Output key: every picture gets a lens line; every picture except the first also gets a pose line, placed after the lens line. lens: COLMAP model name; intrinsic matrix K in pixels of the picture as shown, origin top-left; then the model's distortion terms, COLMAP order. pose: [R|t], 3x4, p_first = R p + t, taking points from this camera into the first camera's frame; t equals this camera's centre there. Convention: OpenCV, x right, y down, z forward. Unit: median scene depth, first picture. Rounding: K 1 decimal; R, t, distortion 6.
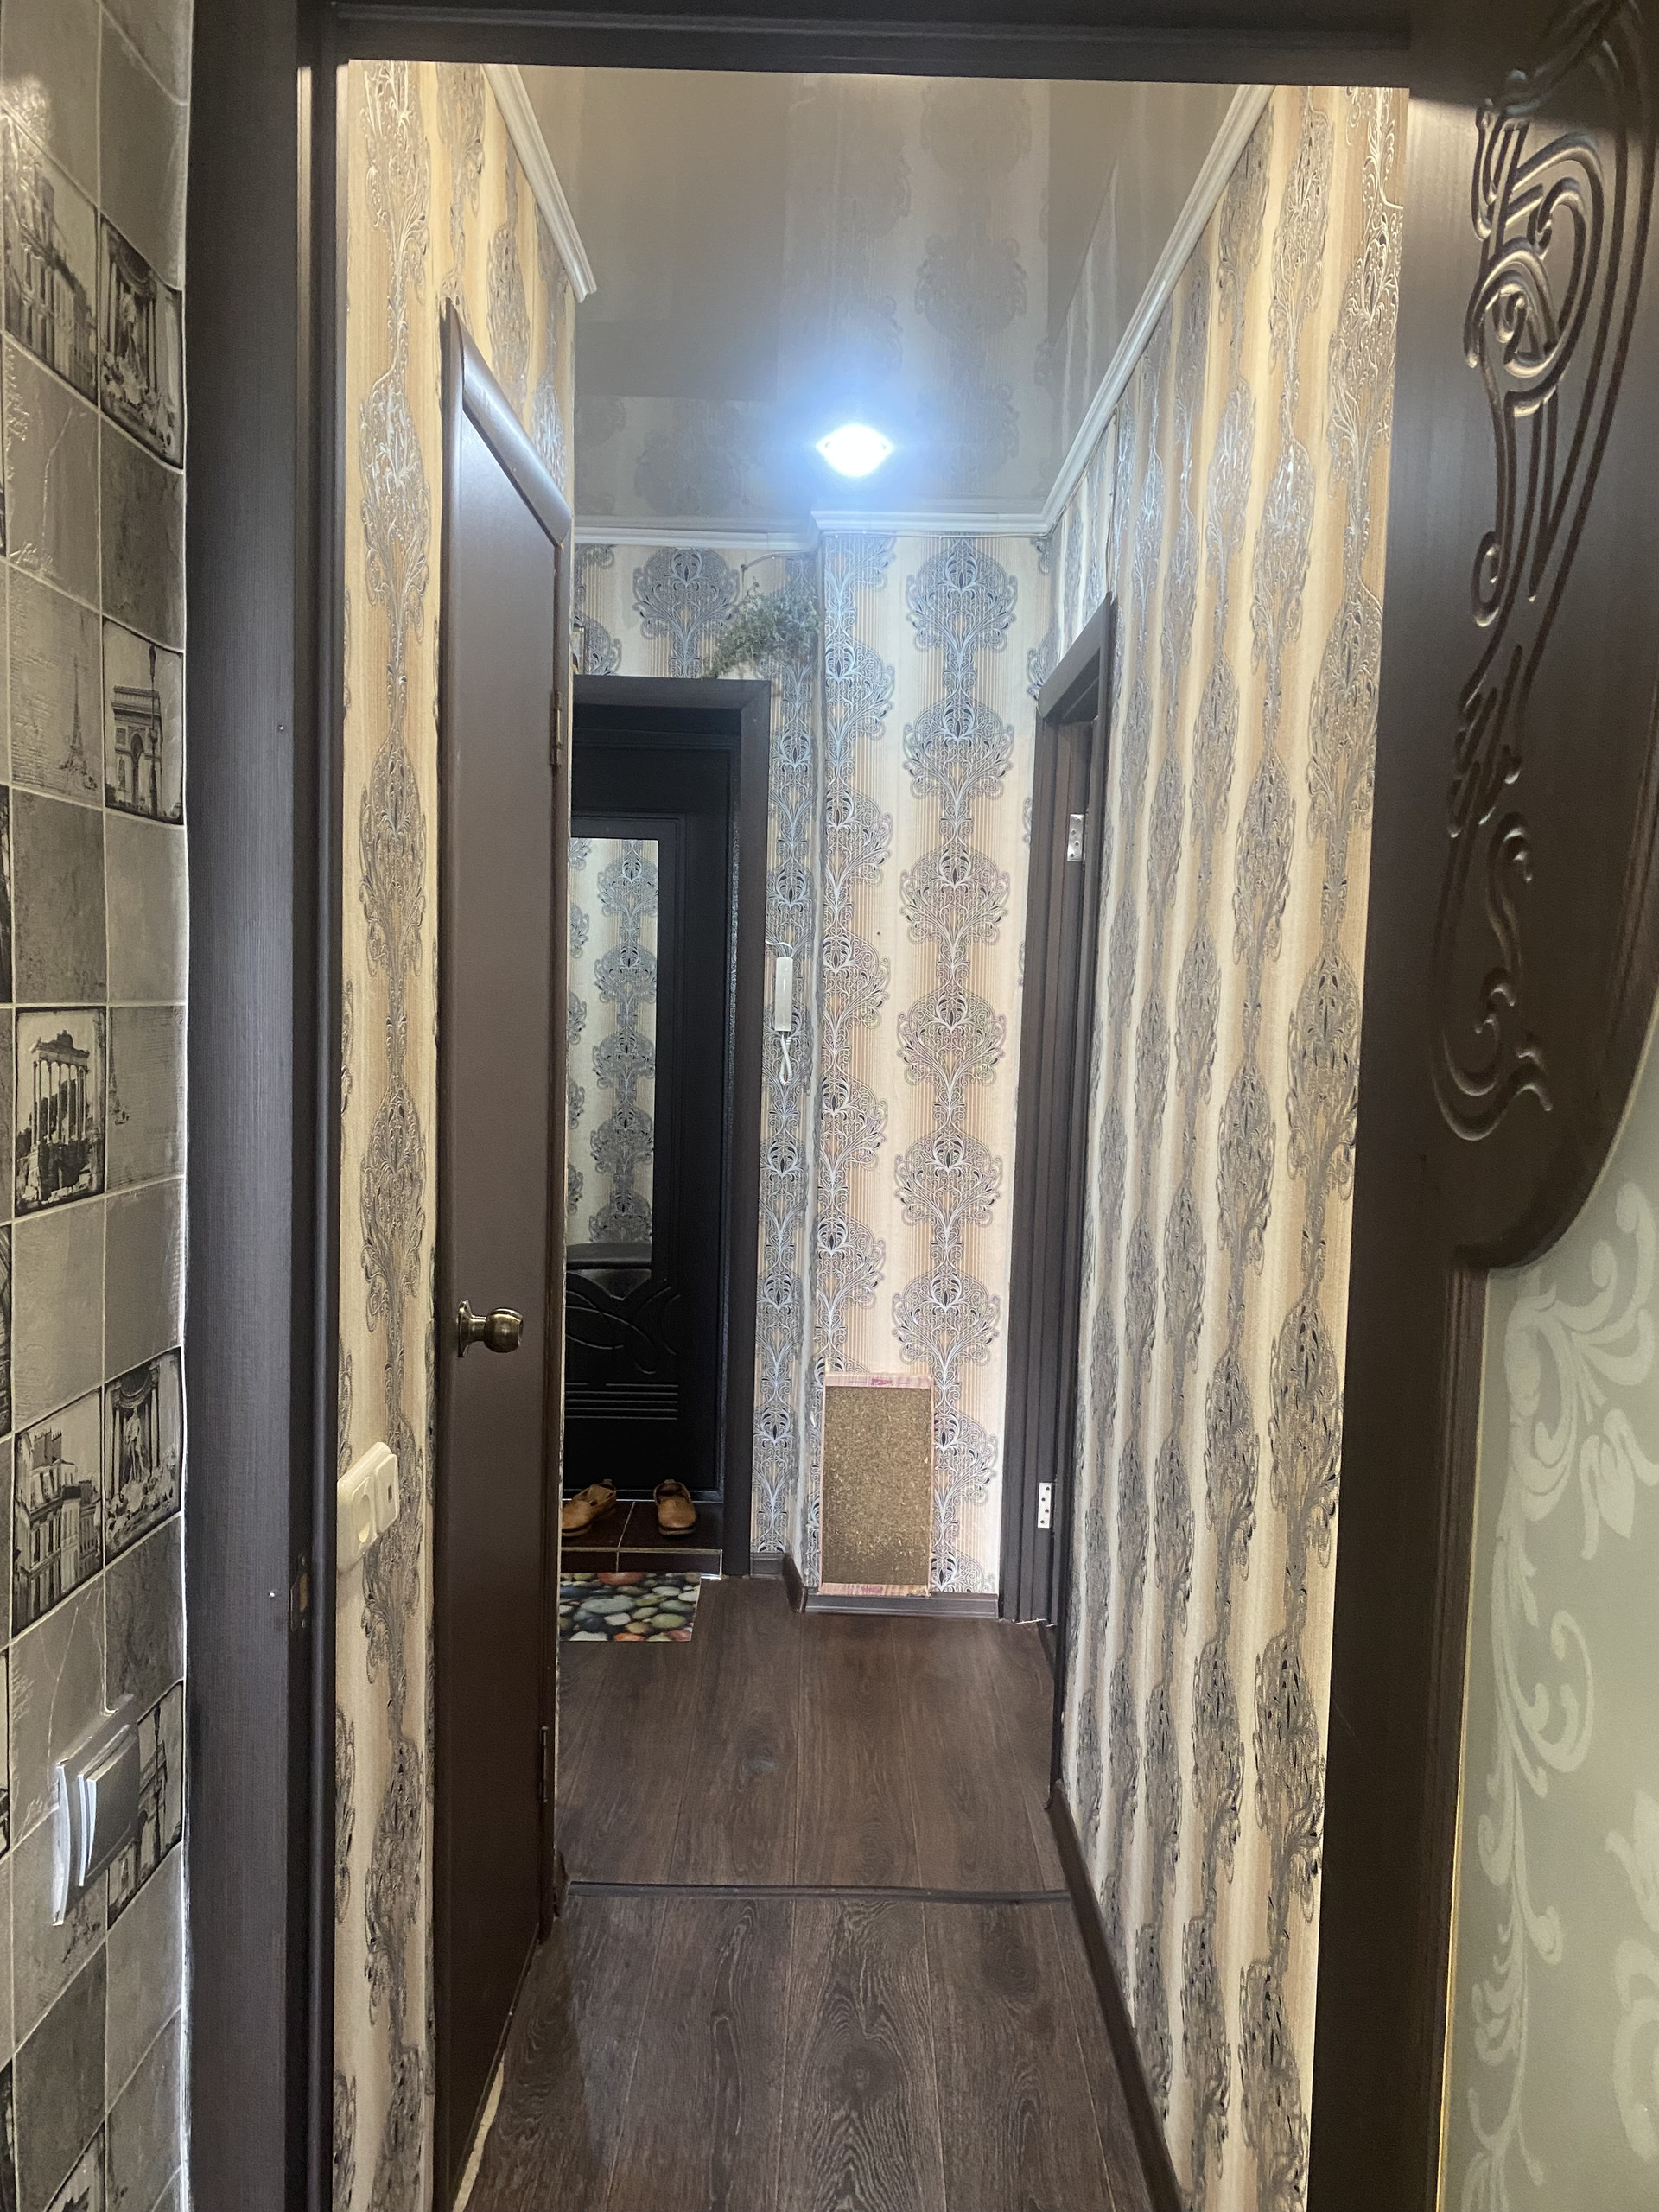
lens RADIAL K [[1696.2, 0, 820.9], [0, 1696.2, 1096.6], [0, 0, 1]] dist [0.060212, -0.067765]
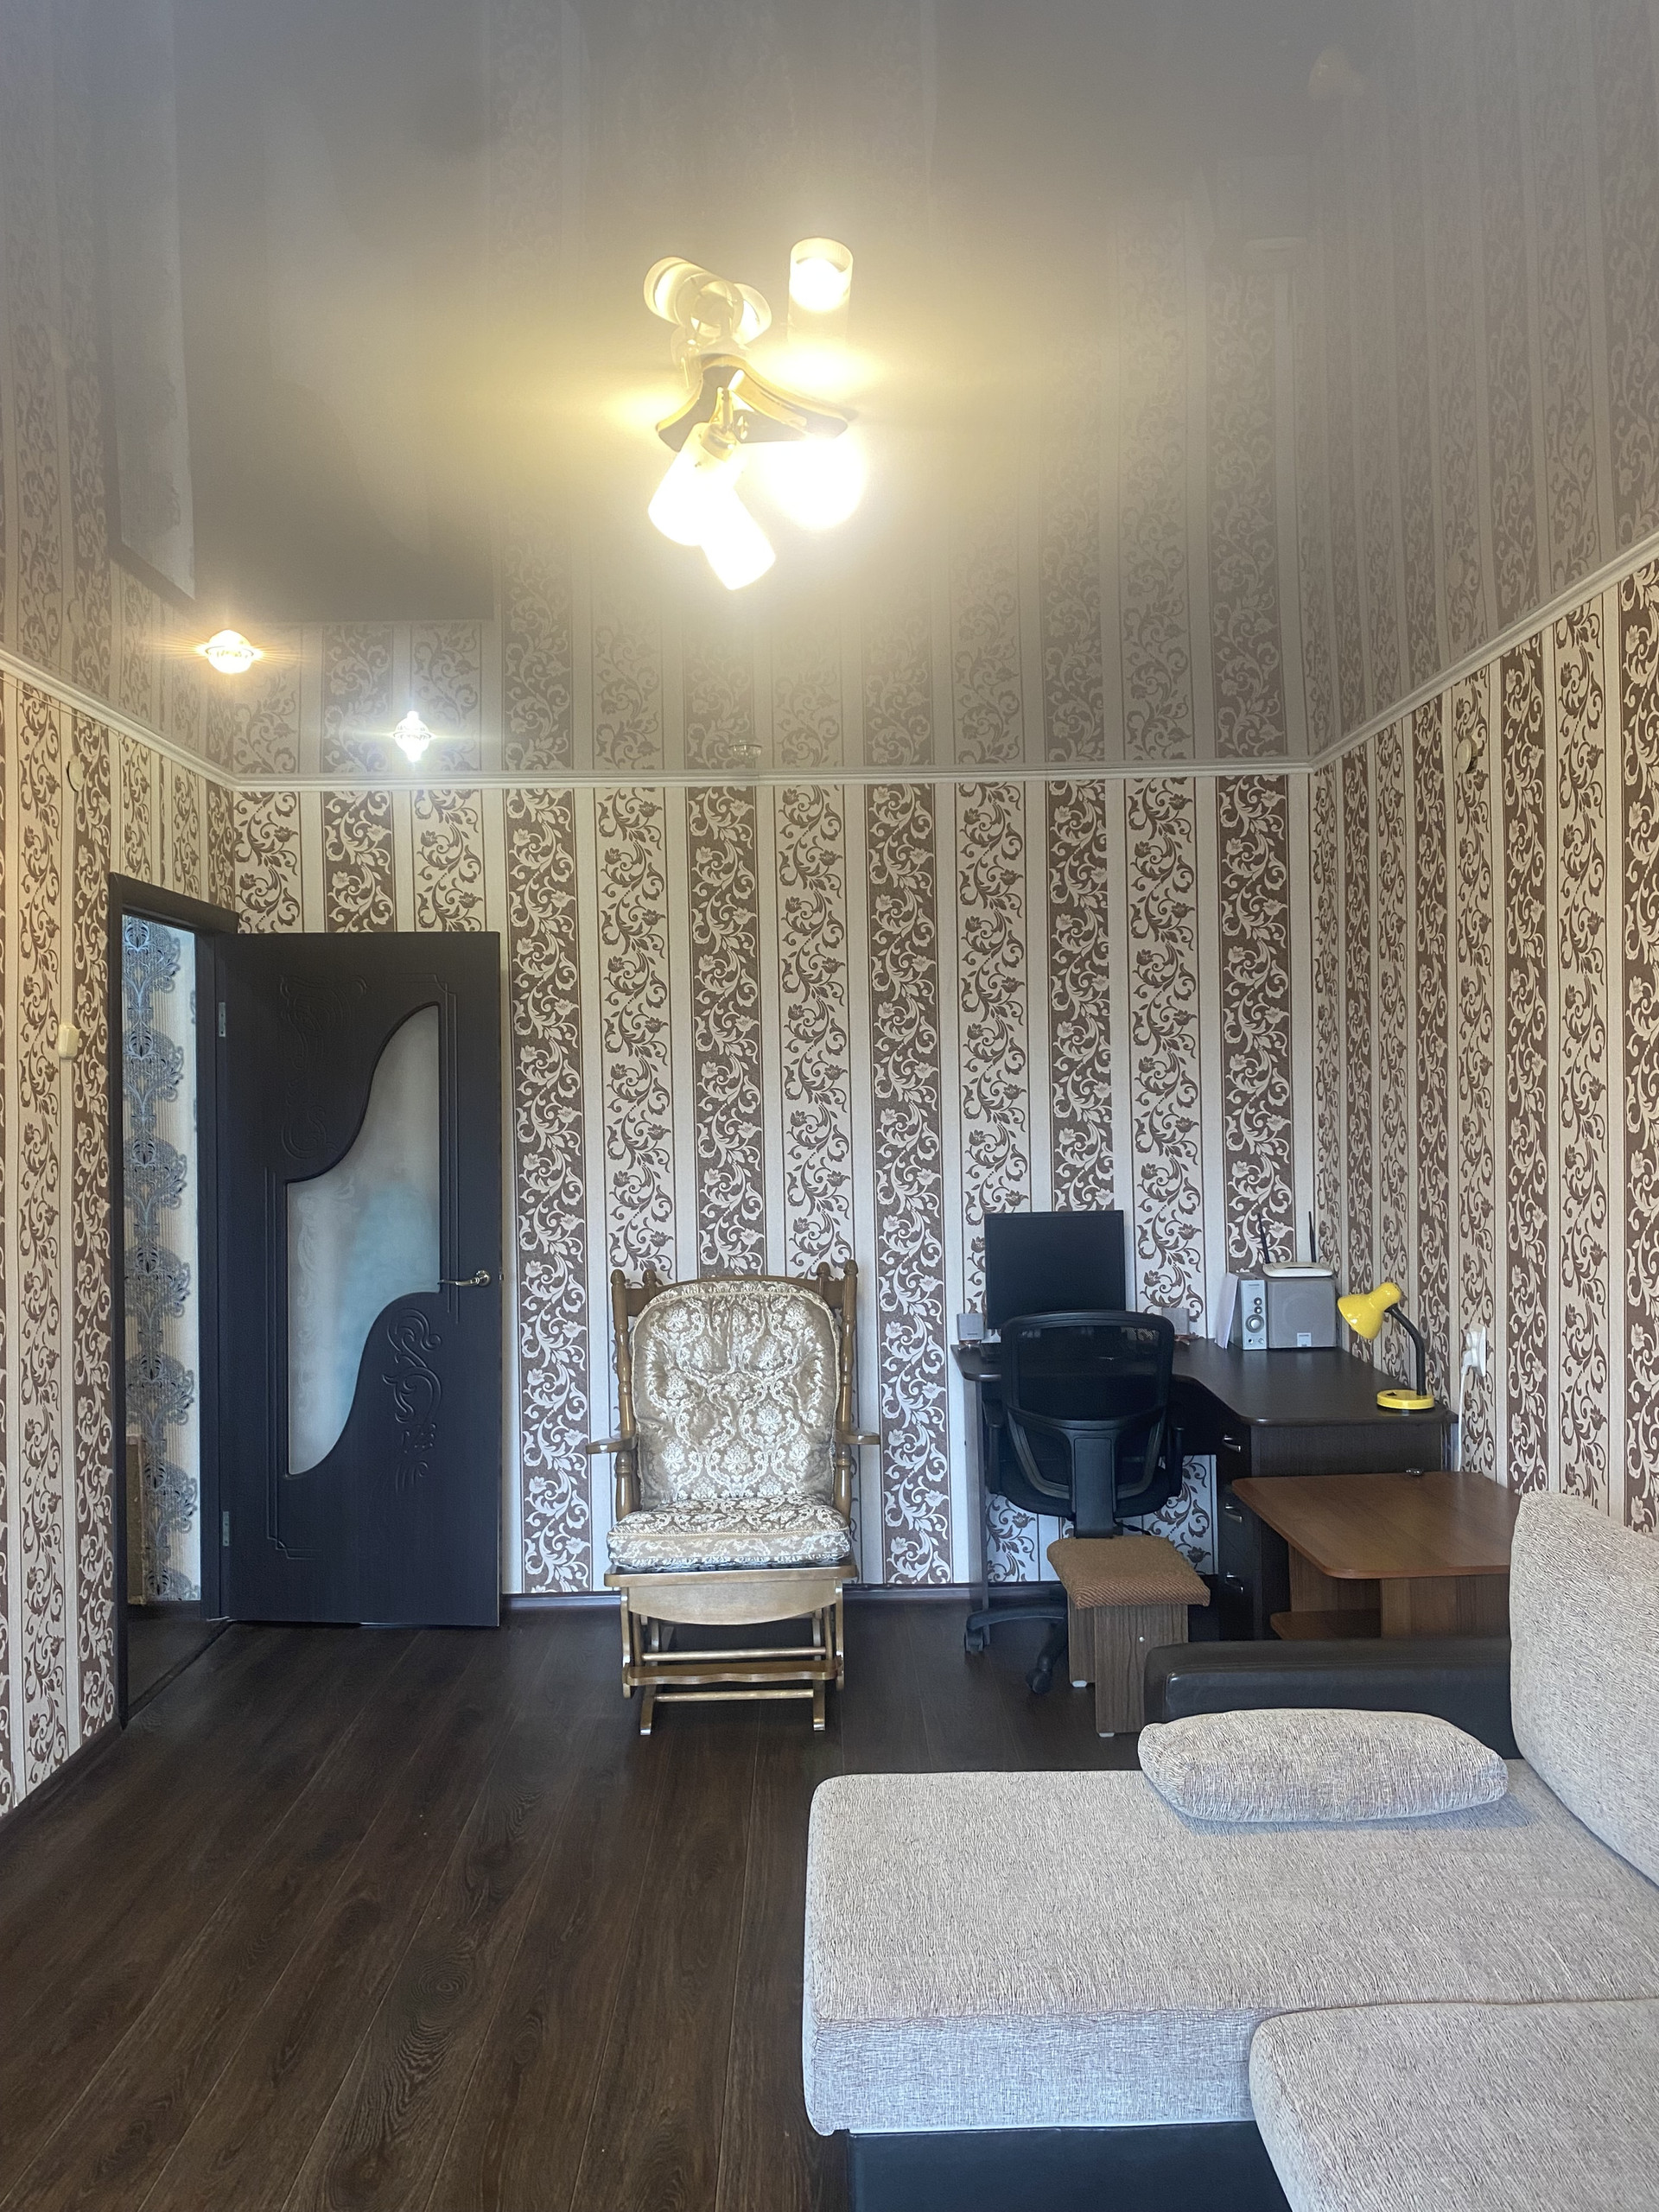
lens RADIAL K [[1696.2, 0, 831.6], [0, 1696.2, 1123.1], [0, 0, 1]] dist [0.060212, -0.067765]
pose [[0.999314, -0.036120, 0.008182, 0.590254], [0.036436, 0.998431, -0.042514, 0.001778], [-0.006633, 0.042783, 0.999062, -0.321734]]
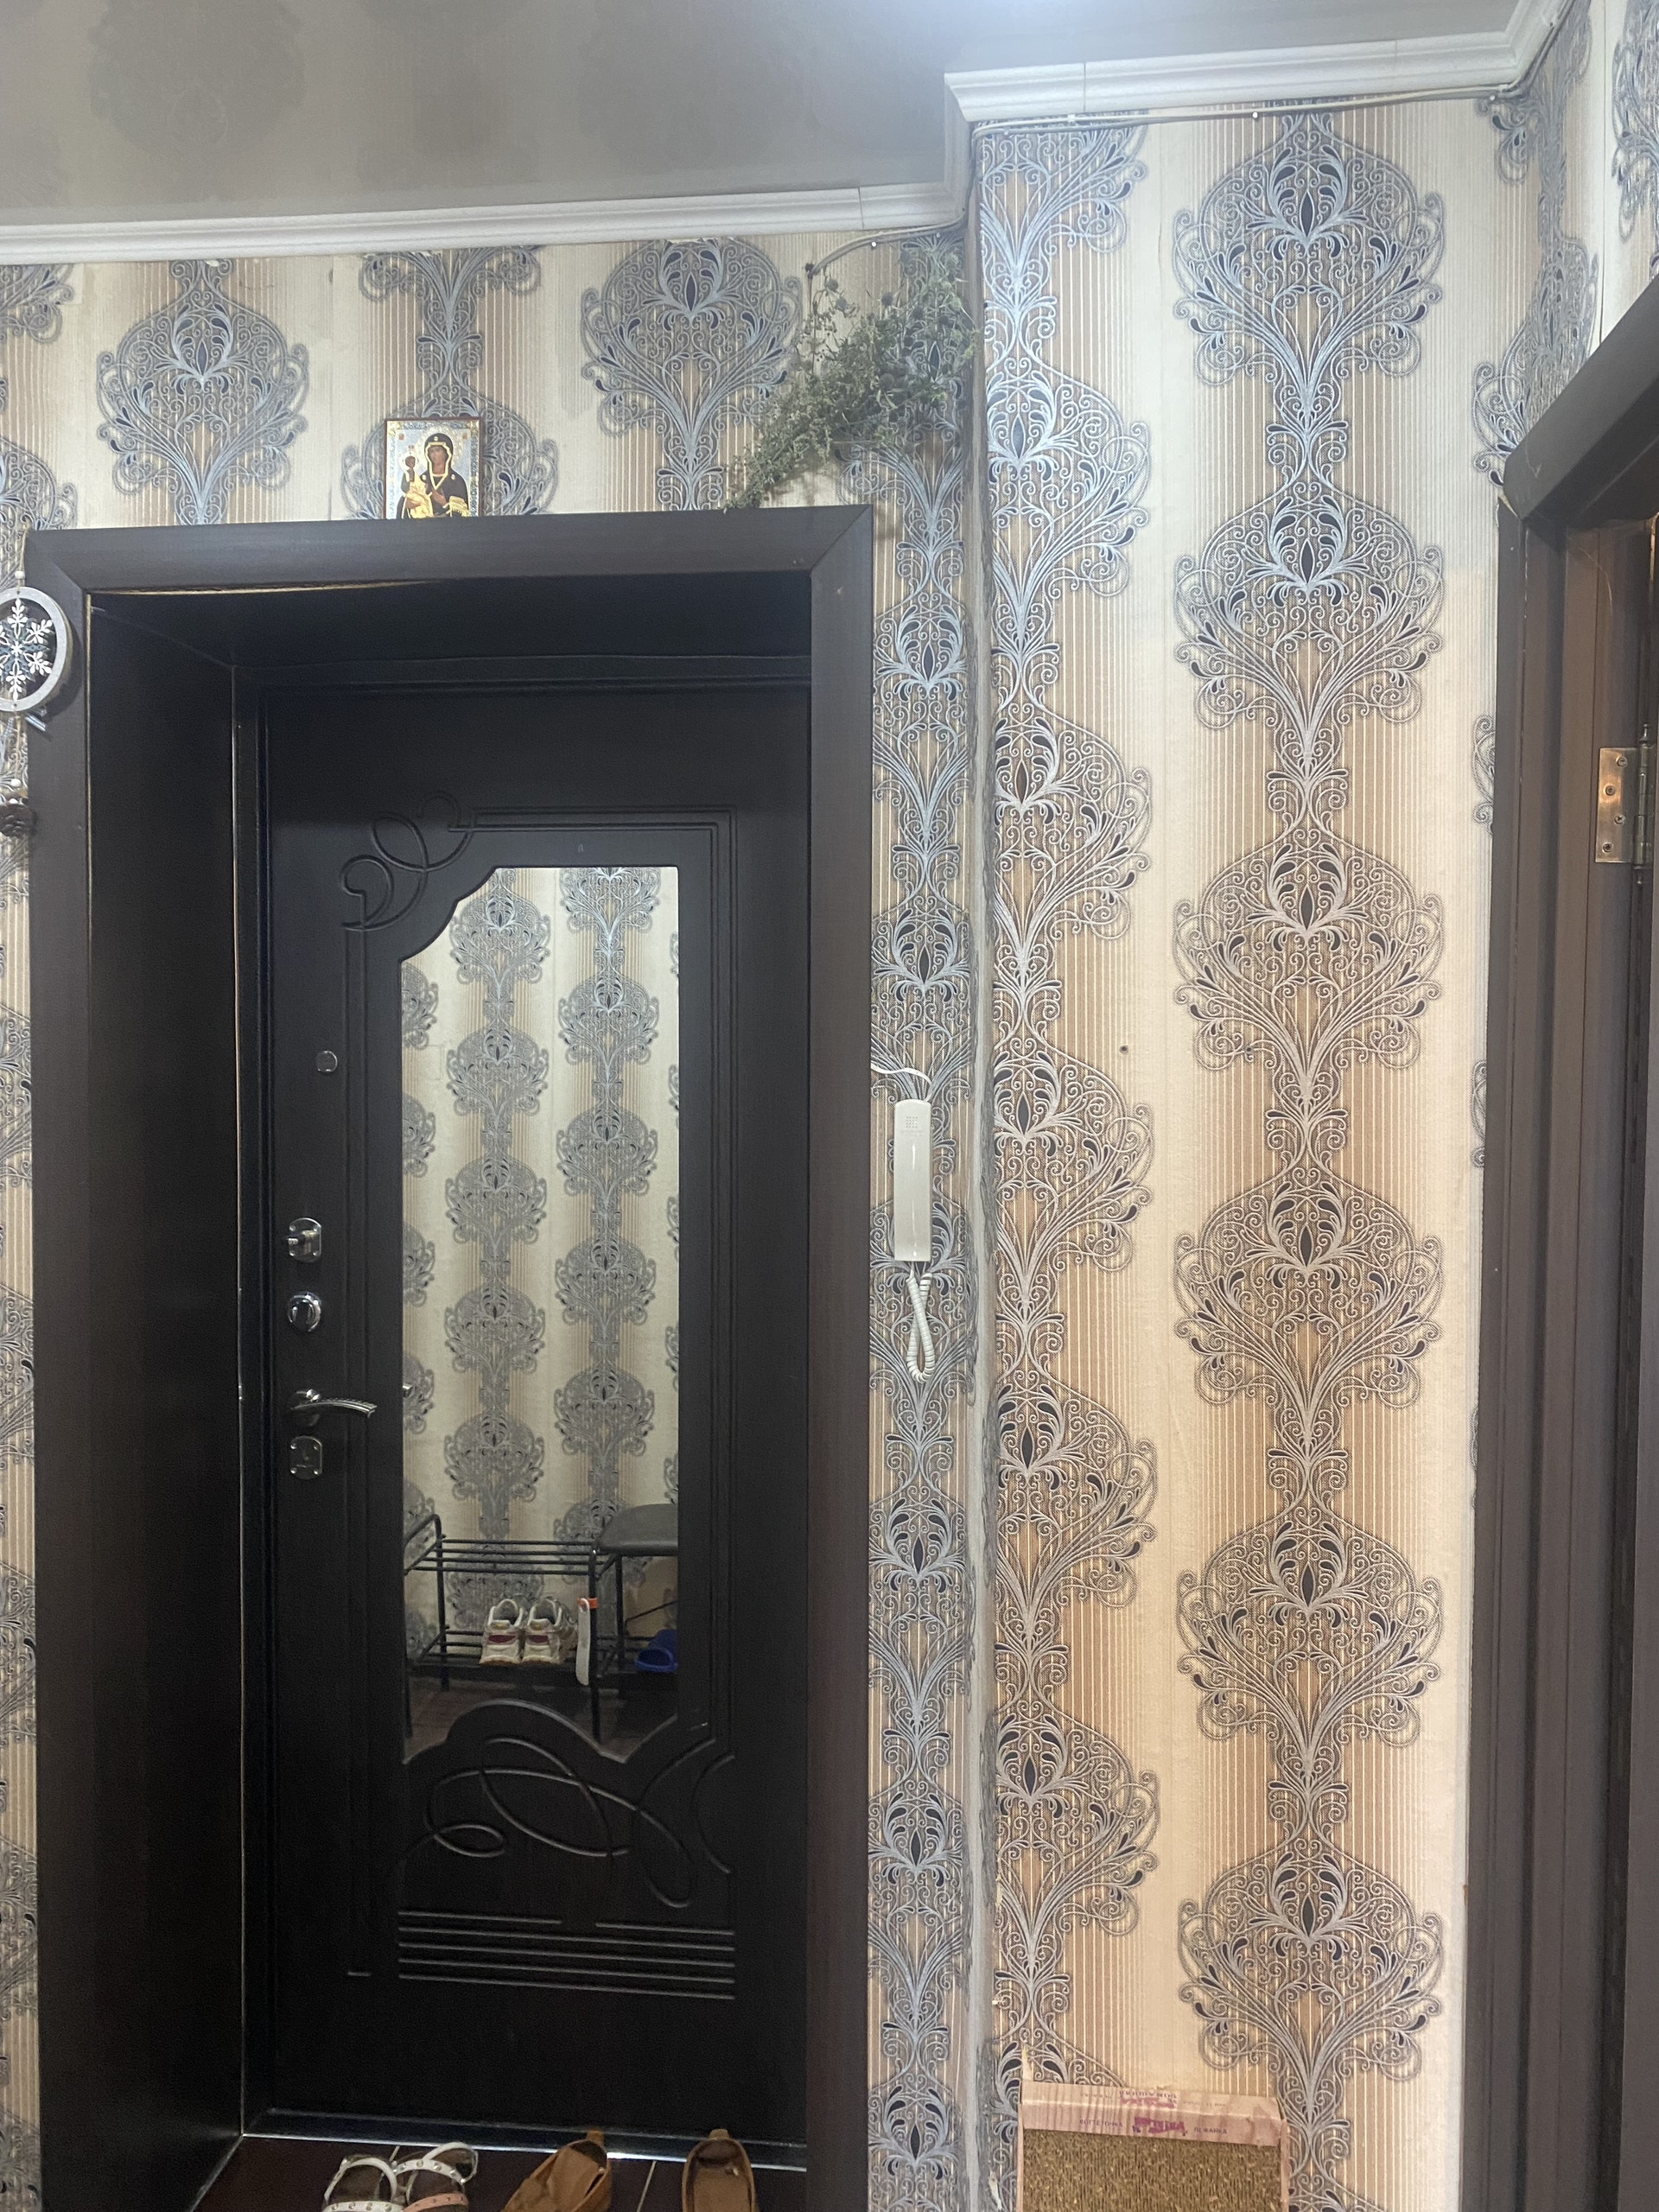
lens RADIAL K [[1696.2, 0, 822.3], [0, 1696.2, 1090.9], [0, 0, 1]] dist [0.060212, -0.067765]
pose [[0.992823, -0.020165, -0.117882, 0.008632], [0.015084, 0.998925, -0.043836, -0.066927], [0.118639, 0.041743, 0.992060, 0.558034]]
